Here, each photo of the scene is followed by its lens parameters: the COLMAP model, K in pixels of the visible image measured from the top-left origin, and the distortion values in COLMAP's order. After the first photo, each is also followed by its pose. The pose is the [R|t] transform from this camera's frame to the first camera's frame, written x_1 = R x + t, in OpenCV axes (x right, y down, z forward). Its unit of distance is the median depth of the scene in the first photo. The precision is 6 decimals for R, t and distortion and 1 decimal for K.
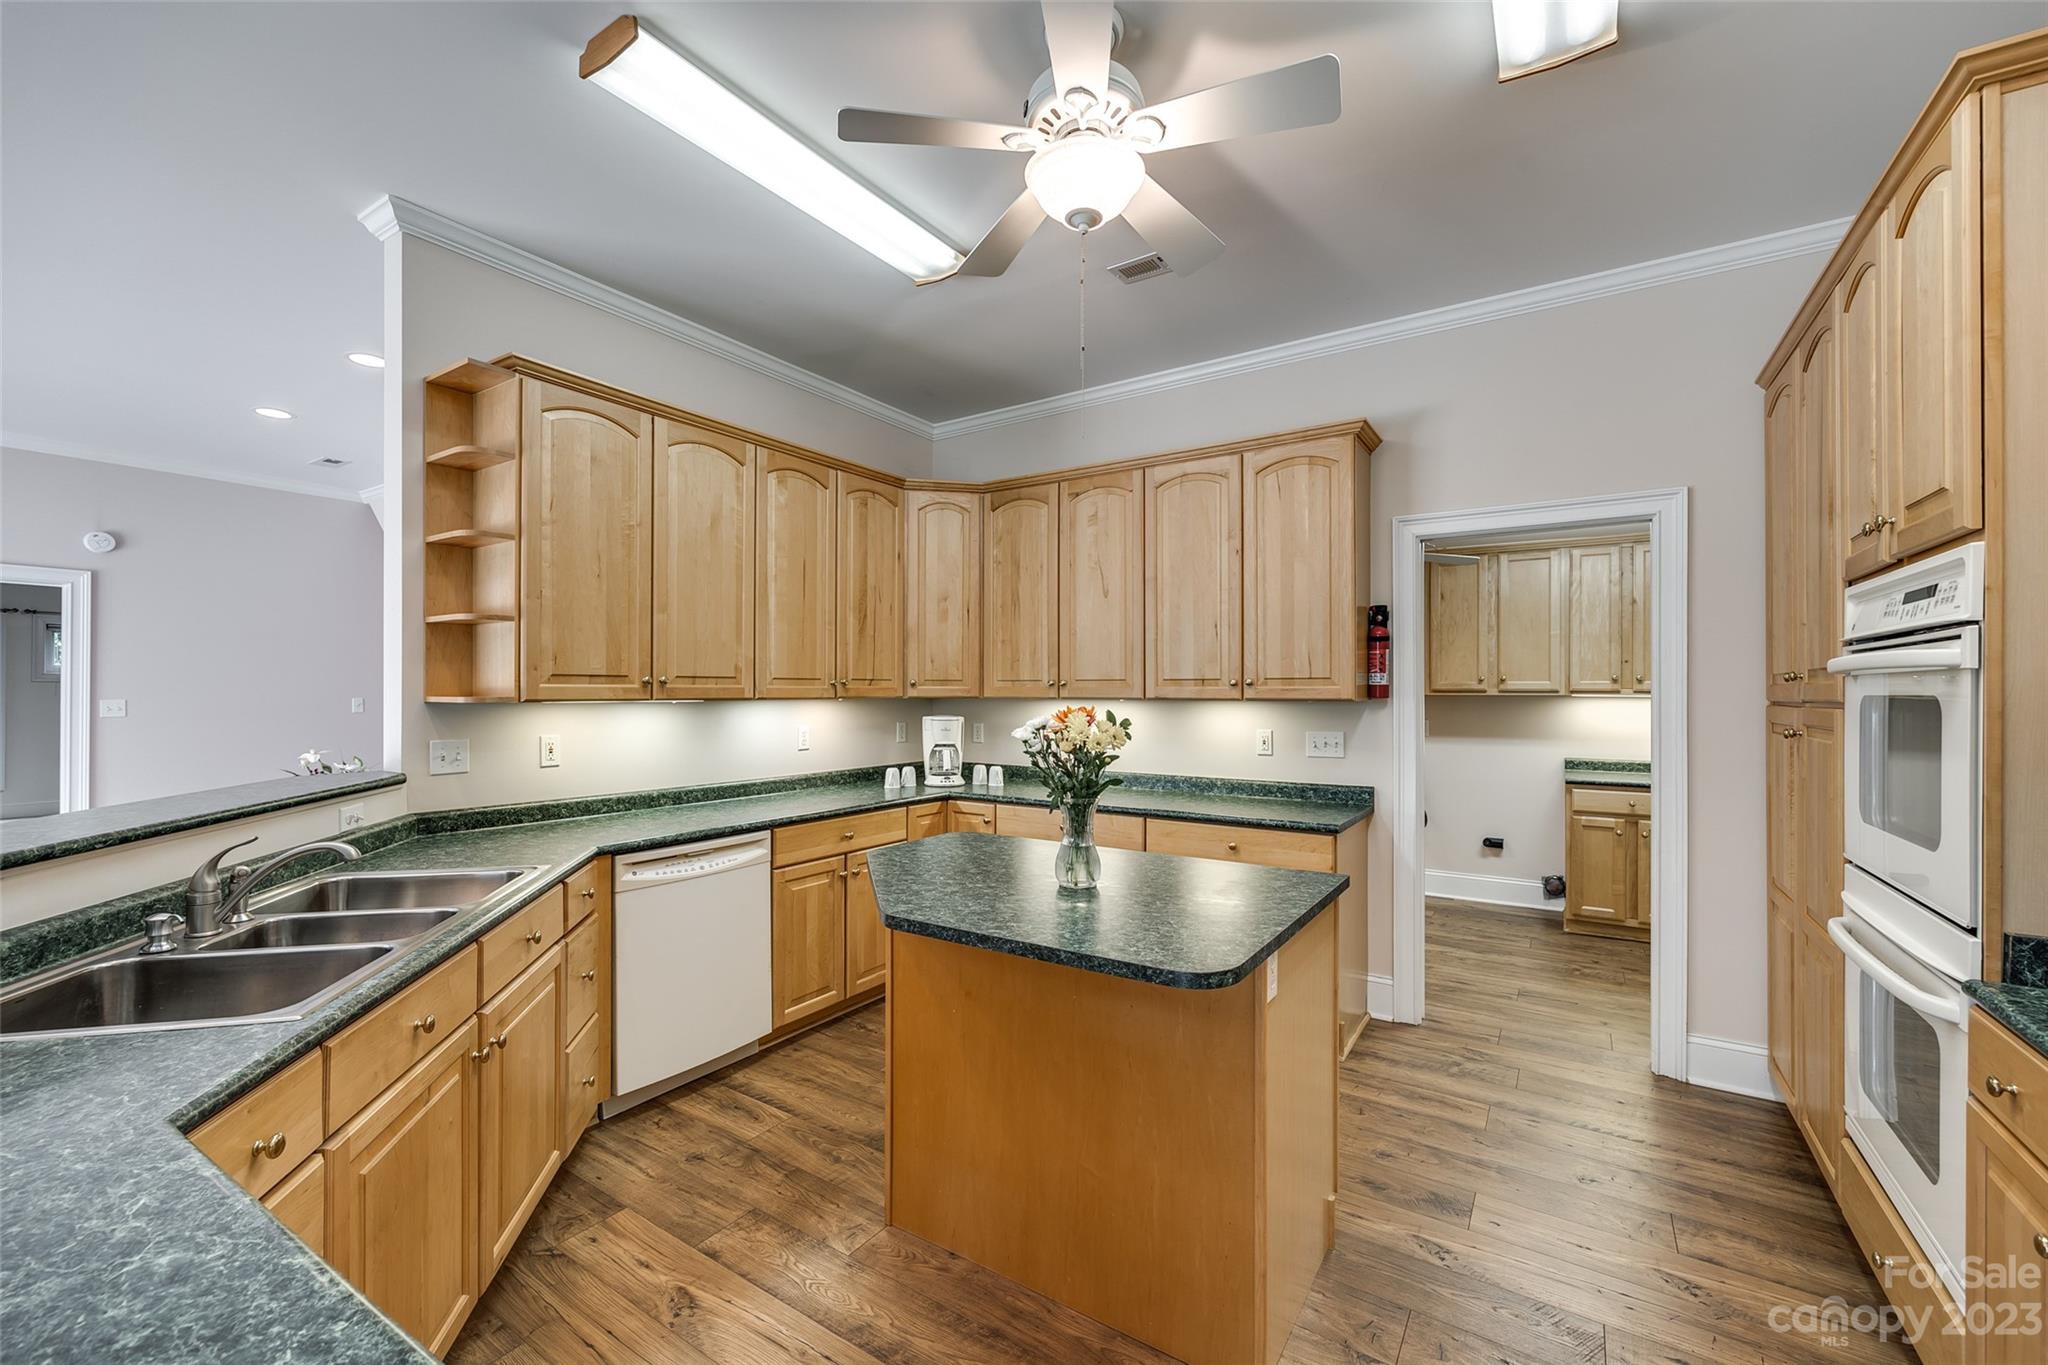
lens RADIAL K [[827.5, 0, 1017.5], [0, 827.5, 689.7], [0, 0, 1]] dist [-0.001027, 0.000003]
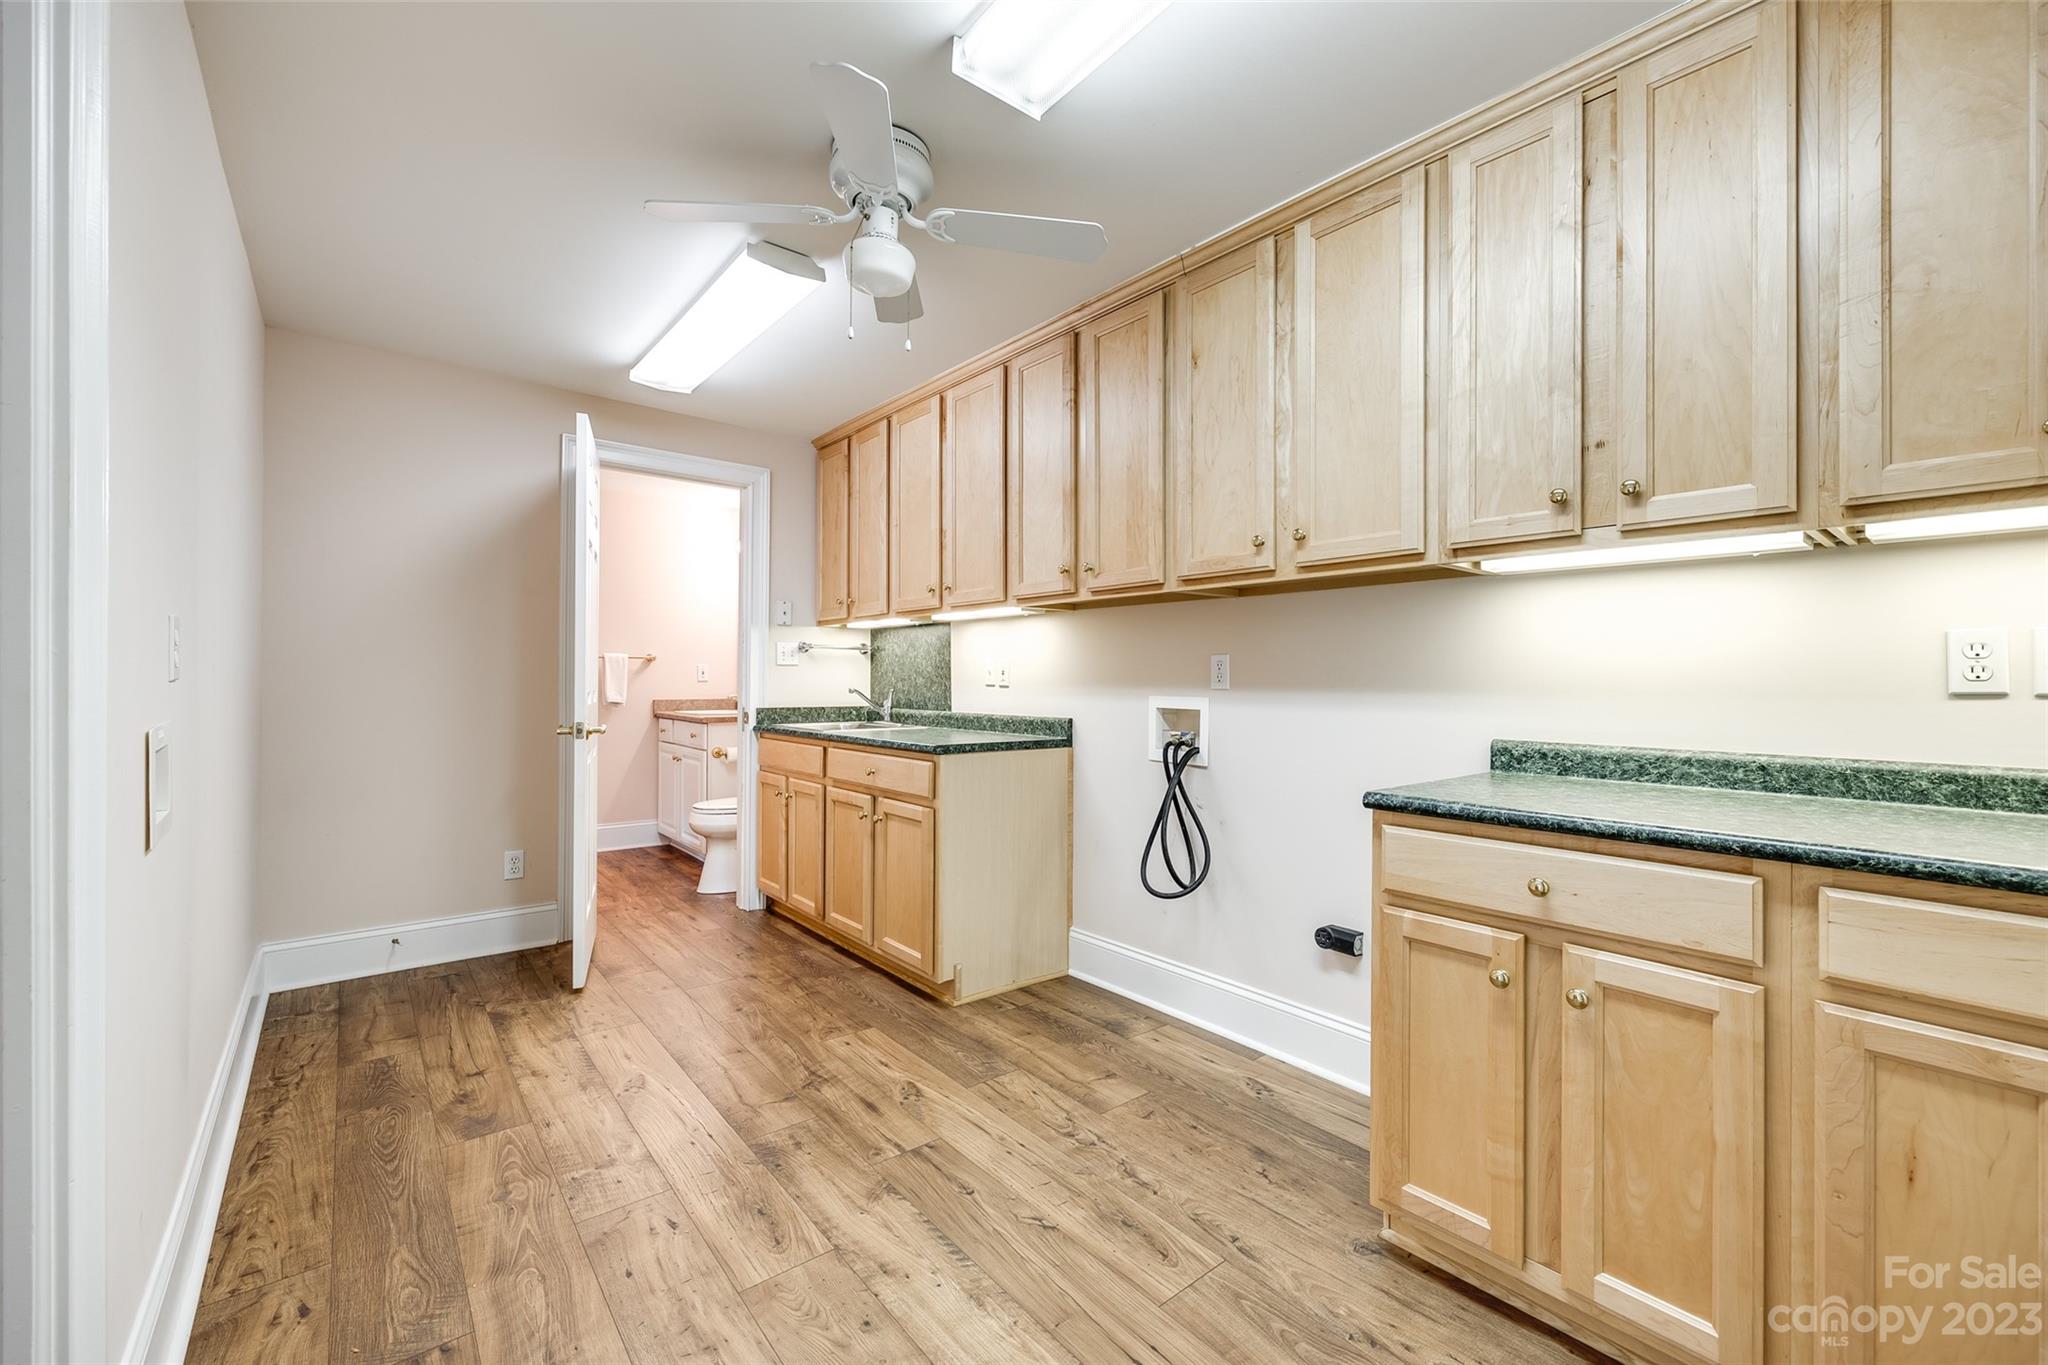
lens RADIAL K [[827.5, 0, 1029.5], [0, 827.5, 677.3], [0, 0, 1]] dist [-0.001027, 0.000003]
pose [[0.955850, 0.001526, -0.293852, 0.614918], [-0.002534, 0.999992, -0.003049, 0.060088], [0.293845, 0.003659, 0.955846, 0.619763]]
